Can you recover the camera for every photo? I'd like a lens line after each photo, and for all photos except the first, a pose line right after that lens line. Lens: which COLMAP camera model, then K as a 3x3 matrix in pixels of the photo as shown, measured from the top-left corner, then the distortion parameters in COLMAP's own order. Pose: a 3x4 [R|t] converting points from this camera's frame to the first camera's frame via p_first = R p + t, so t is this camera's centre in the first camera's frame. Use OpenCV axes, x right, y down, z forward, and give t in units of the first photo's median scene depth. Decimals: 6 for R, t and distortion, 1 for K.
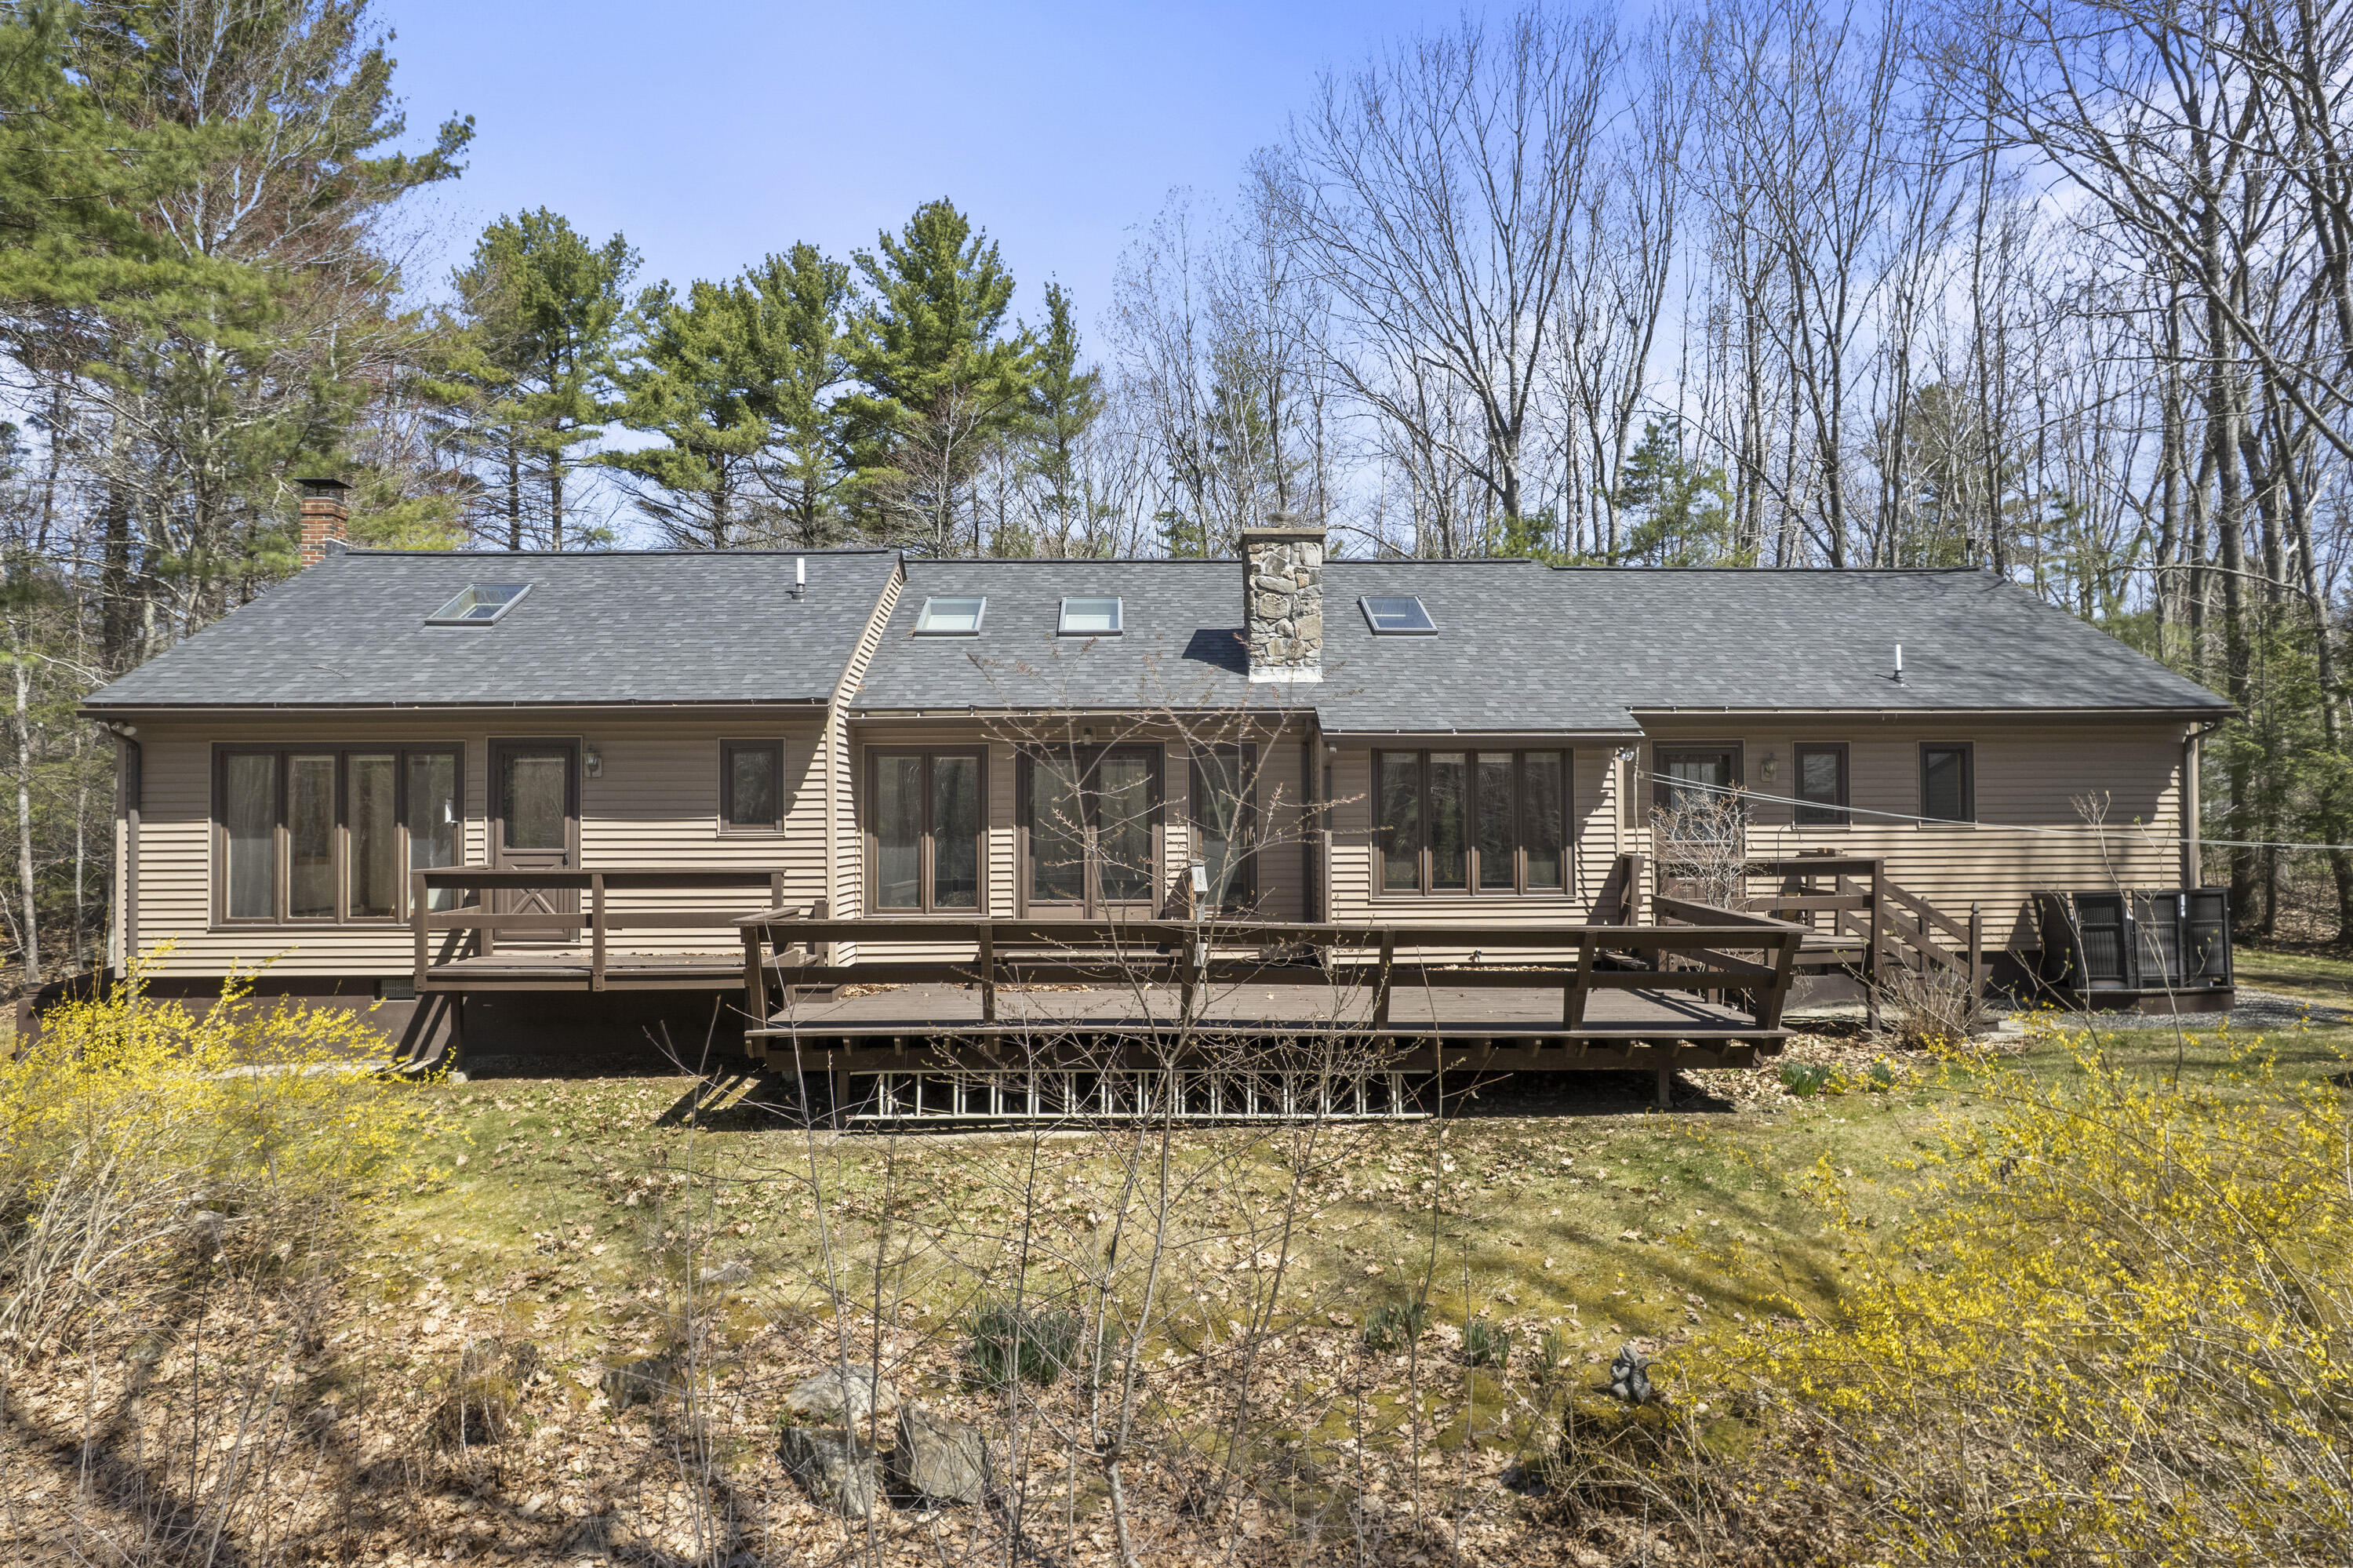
lens RADIAL K [[1563.8, 0, 1177.5], [0, 1563.8, 789.2], [0, 0, 1]] dist [-0.057407, 0.001320]
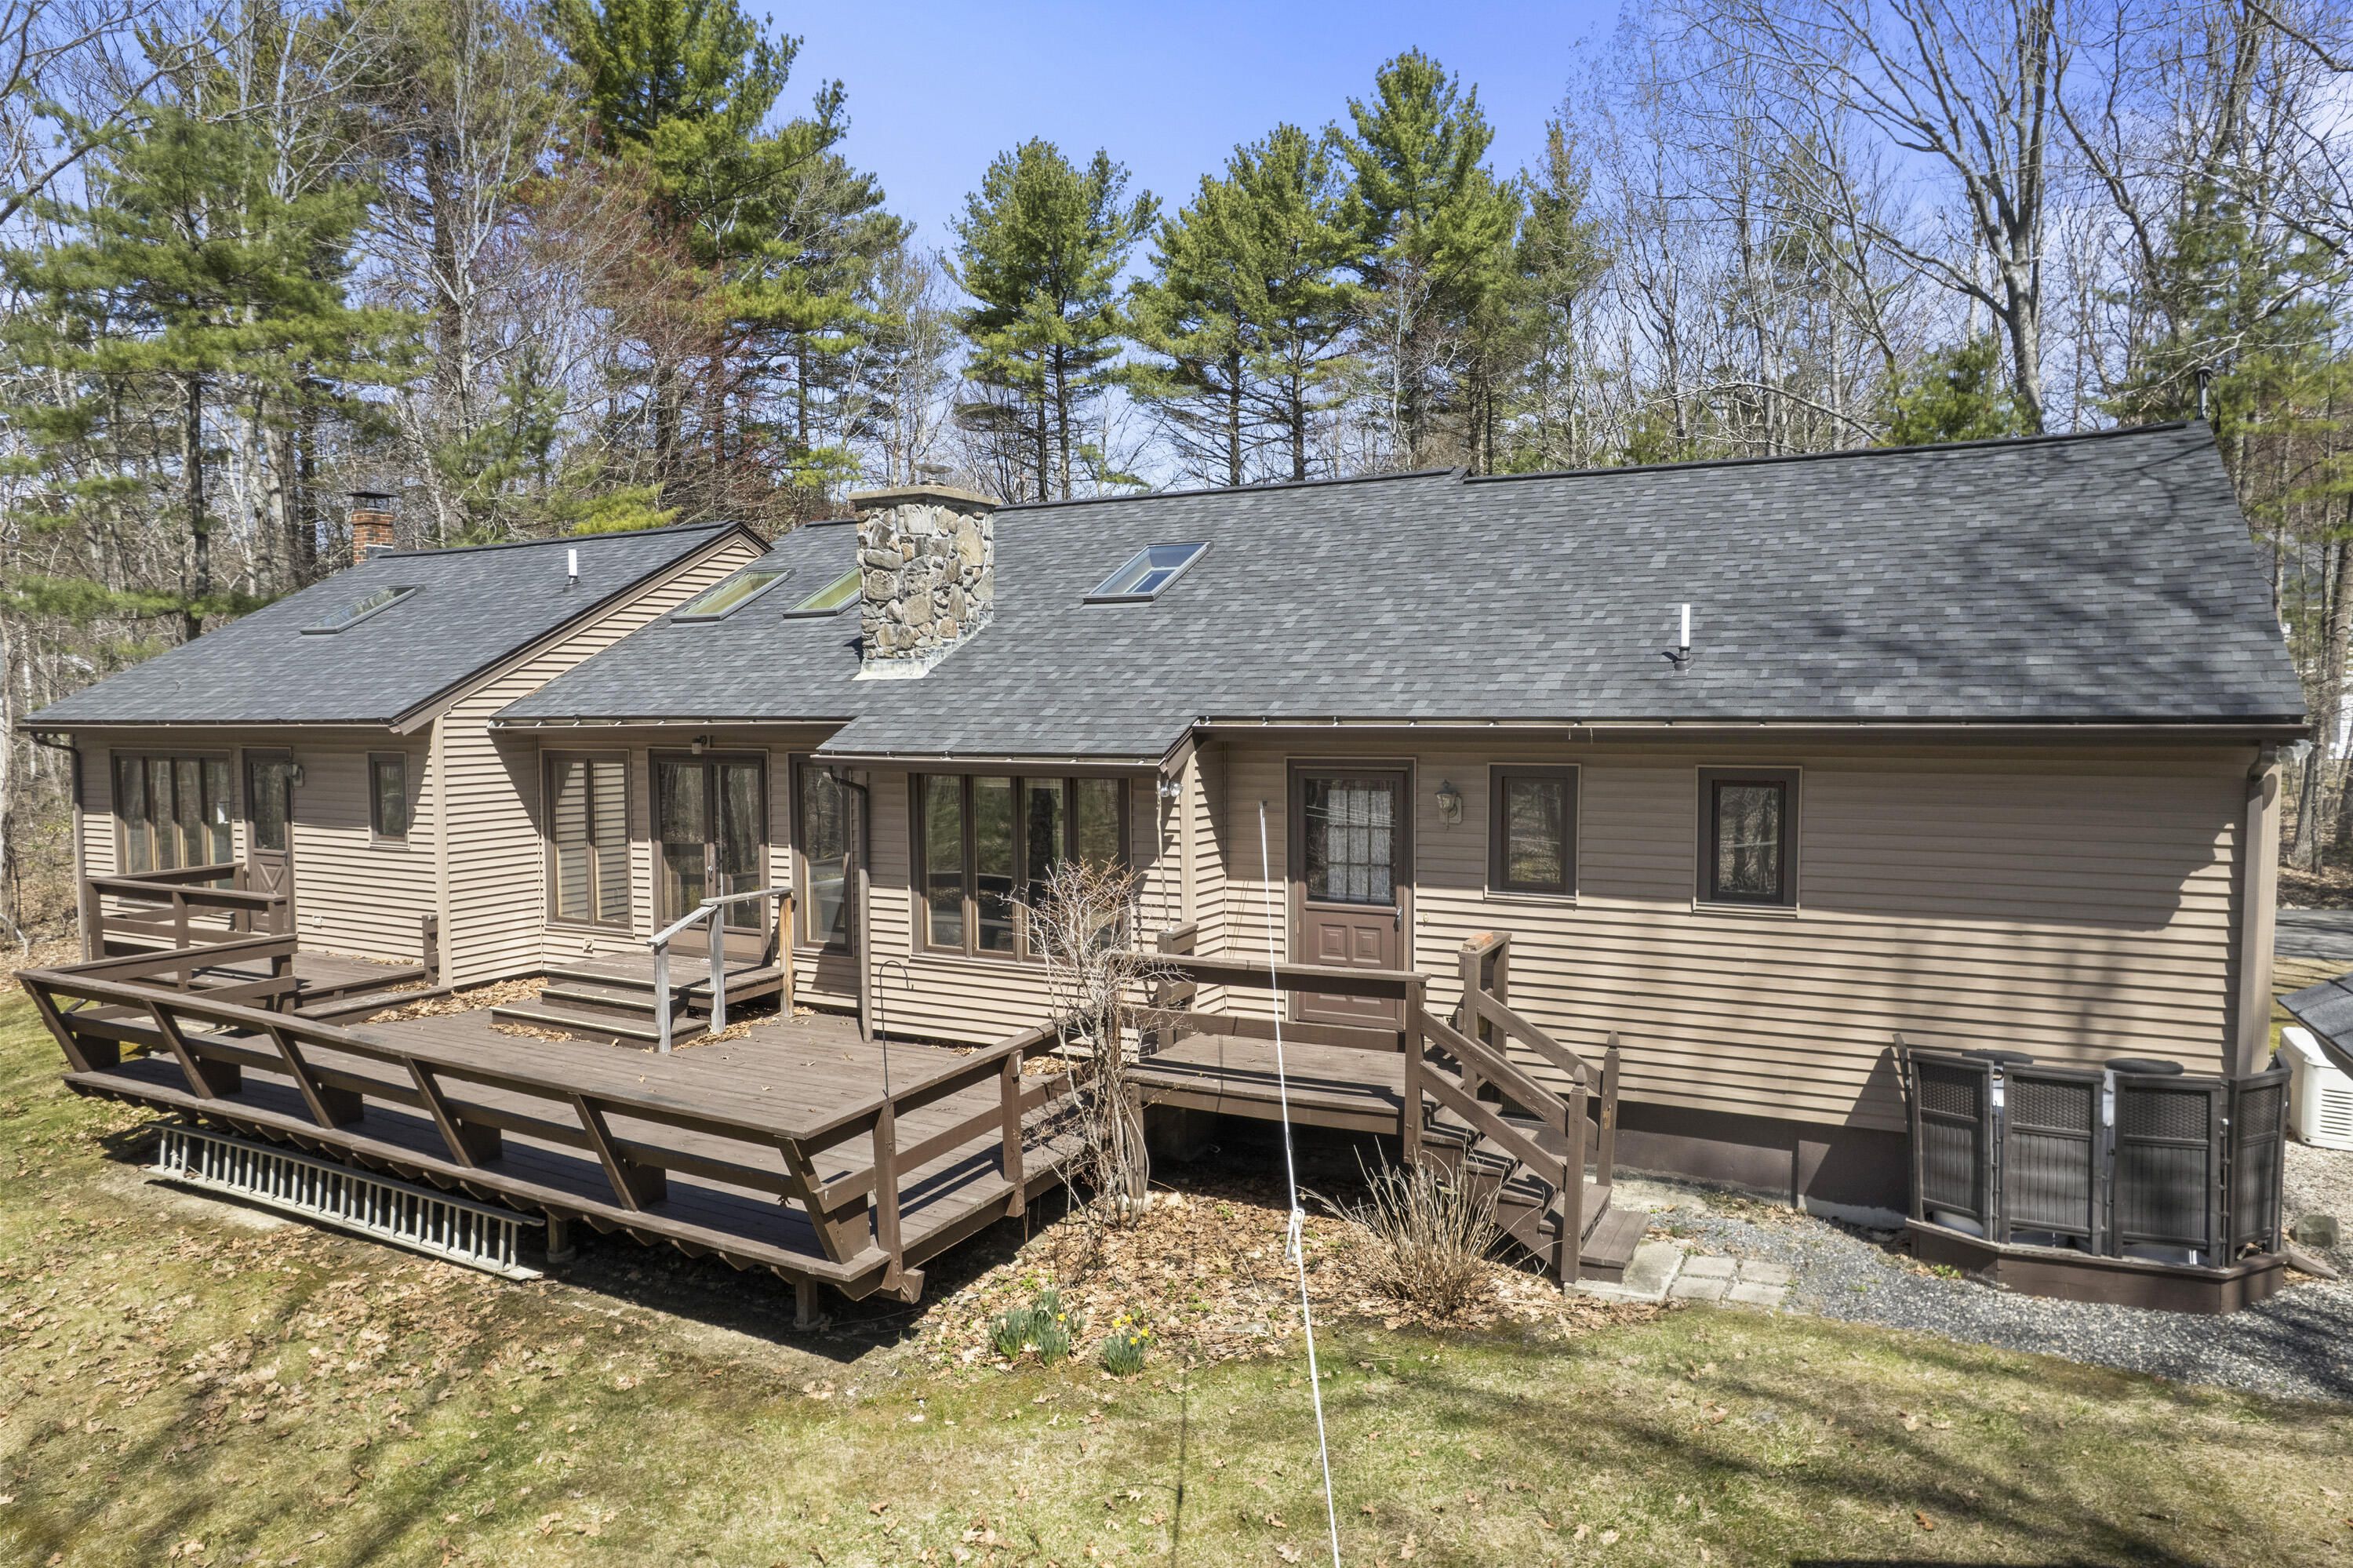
lens RADIAL K [[1559.5, 0, 1188.9], [0, 1559.5, 795.1], [0, 0, 1]] dist [-0.020401, 0.000911]
pose [[0.857311, 0.030906, -0.513871, 0.637296], [0.013806, 0.996457, 0.082963, -0.074708], [0.514614, -0.078219, 0.853847, 0.383539]]
